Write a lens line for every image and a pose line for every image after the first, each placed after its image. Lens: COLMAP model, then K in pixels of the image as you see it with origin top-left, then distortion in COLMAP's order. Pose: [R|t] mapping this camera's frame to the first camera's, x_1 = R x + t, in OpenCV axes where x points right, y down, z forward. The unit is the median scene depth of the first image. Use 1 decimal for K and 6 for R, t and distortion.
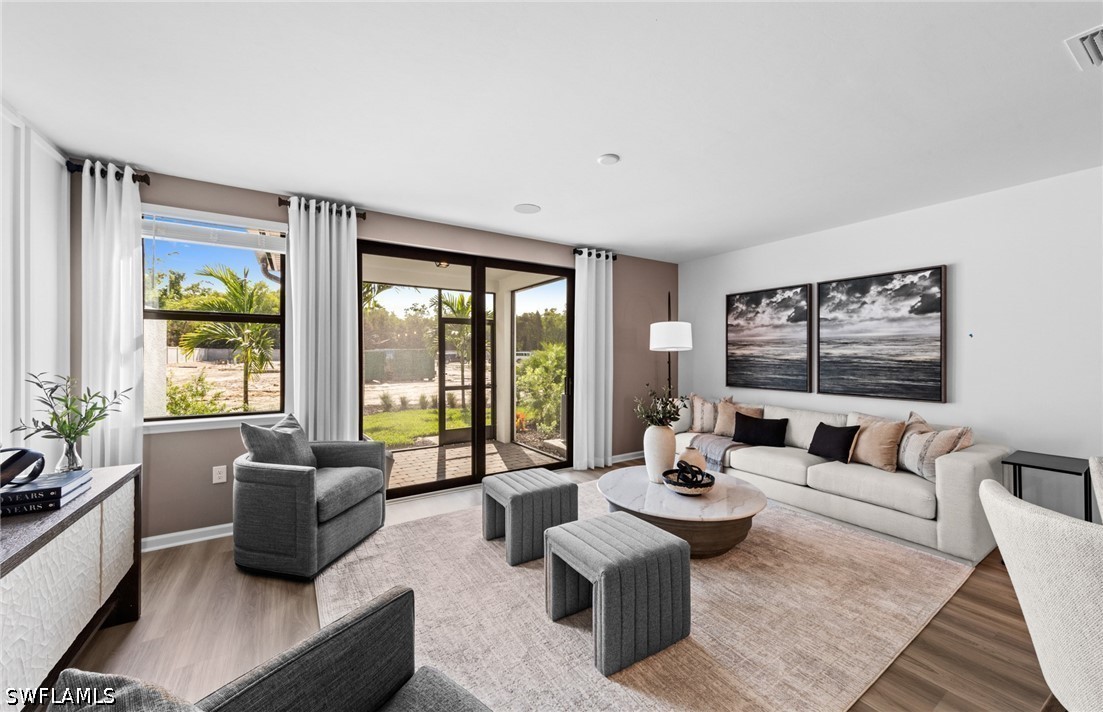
lens RADIAL K [[410.2, 0, 554.9], [0, 410.2, 355.7], [0, 0, 1]] dist [0.004948, -0.000639]
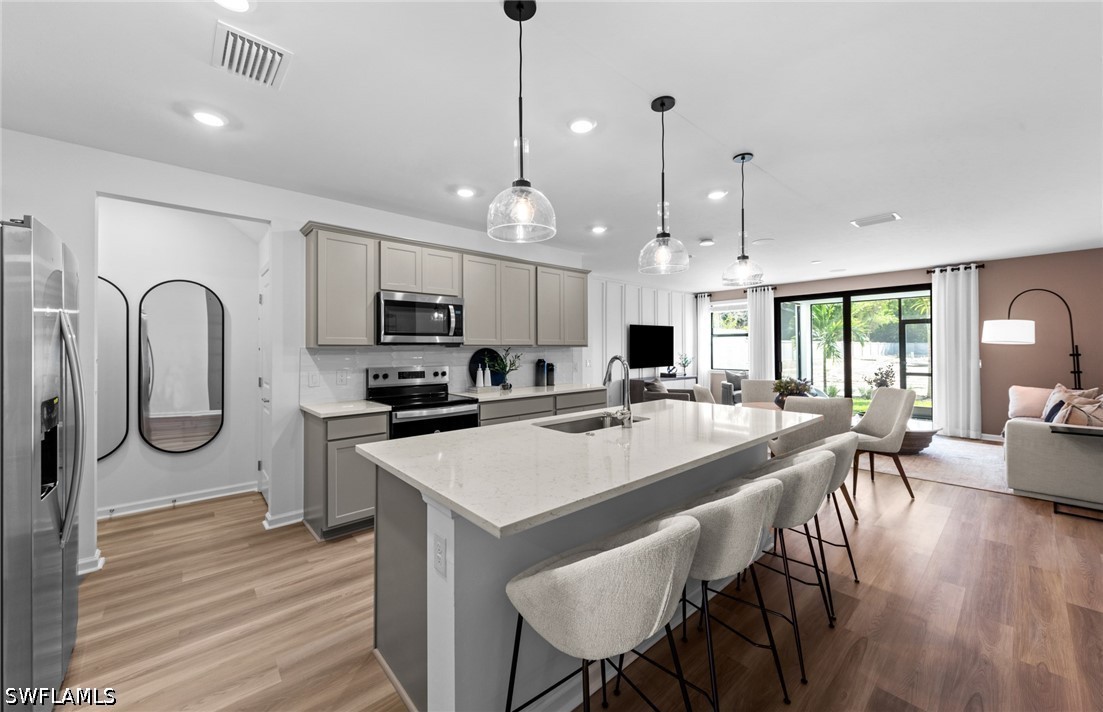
lens RADIAL K [[410.2, 0, 549.8], [0, 410.2, 346.1], [0, 0, 1]] dist [0.004948, -0.000639]
pose [[0.153213, -0.007723, -0.988163, 1.337243], [0.001876, 0.999970, -0.007525, 0.000153], [0.988191, -0.000701, 0.153223, -0.498680]]
